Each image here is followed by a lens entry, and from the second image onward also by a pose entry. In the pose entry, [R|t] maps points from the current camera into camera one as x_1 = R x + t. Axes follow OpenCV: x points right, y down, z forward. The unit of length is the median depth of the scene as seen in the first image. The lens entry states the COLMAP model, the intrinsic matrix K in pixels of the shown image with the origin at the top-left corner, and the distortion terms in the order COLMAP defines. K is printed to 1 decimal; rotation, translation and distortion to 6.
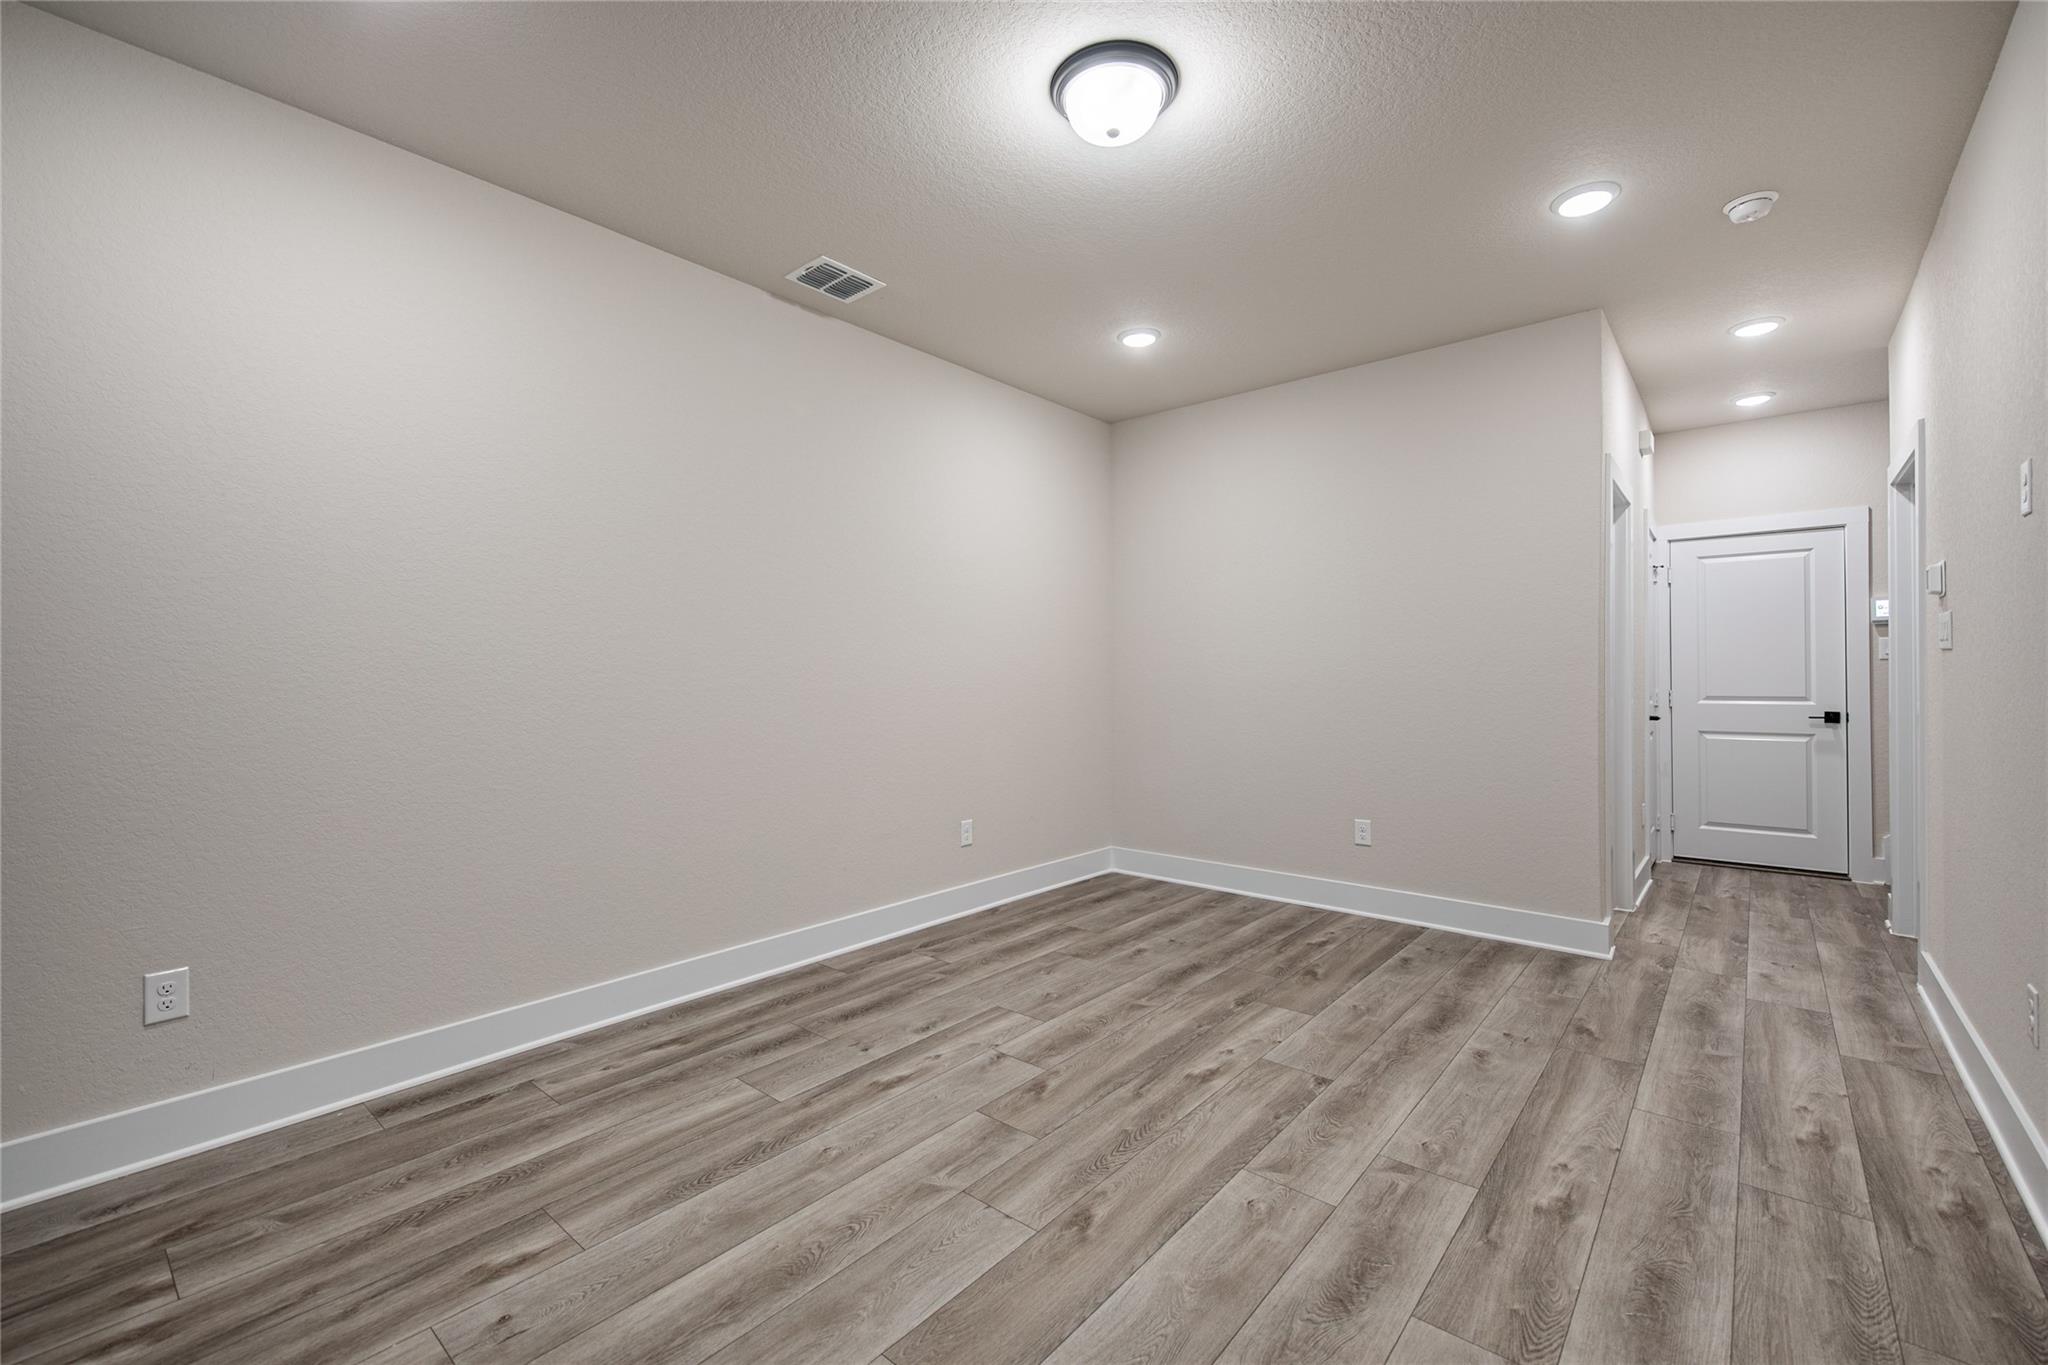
lens RADIAL K [[861.5, 0, 1025.3], [0, 861.5, 675.2], [0, 0, 1]] dist [0.018786, -0.008089]
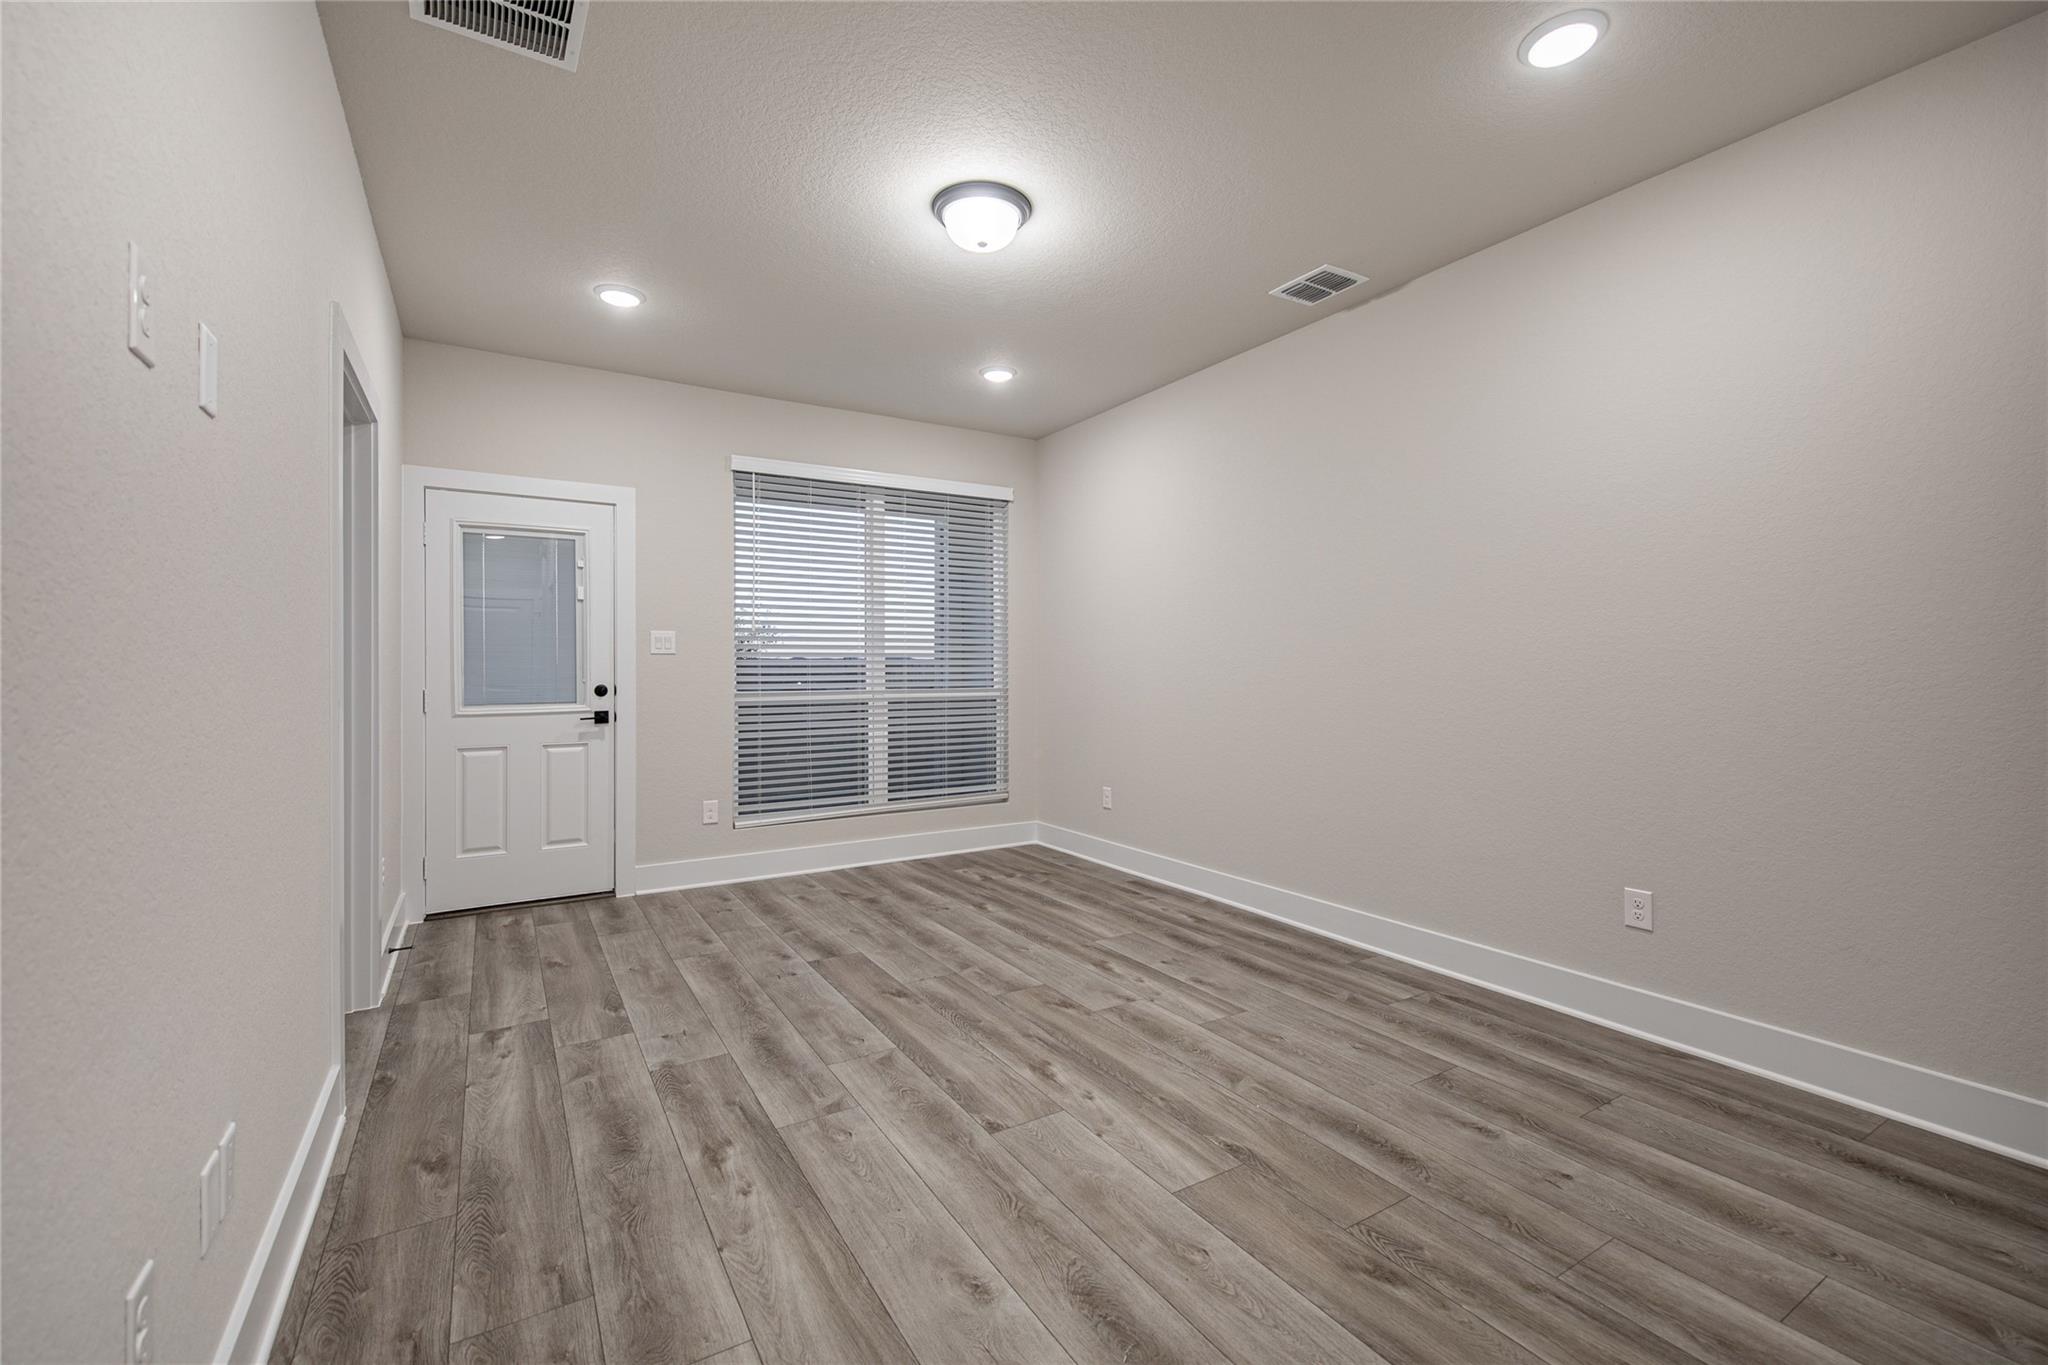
lens RADIAL K [[861.5, 0, 1025.3], [0, 861.5, 675.2], [0, 0, 1]] dist [0.018786, -0.008089]
pose [[-0.312842, 0.010295, -0.949749, 1.101279], [0.004515, 0.999946, 0.009352, 0.001536], [0.949794, -0.001363, -0.312872, 1.237155]]
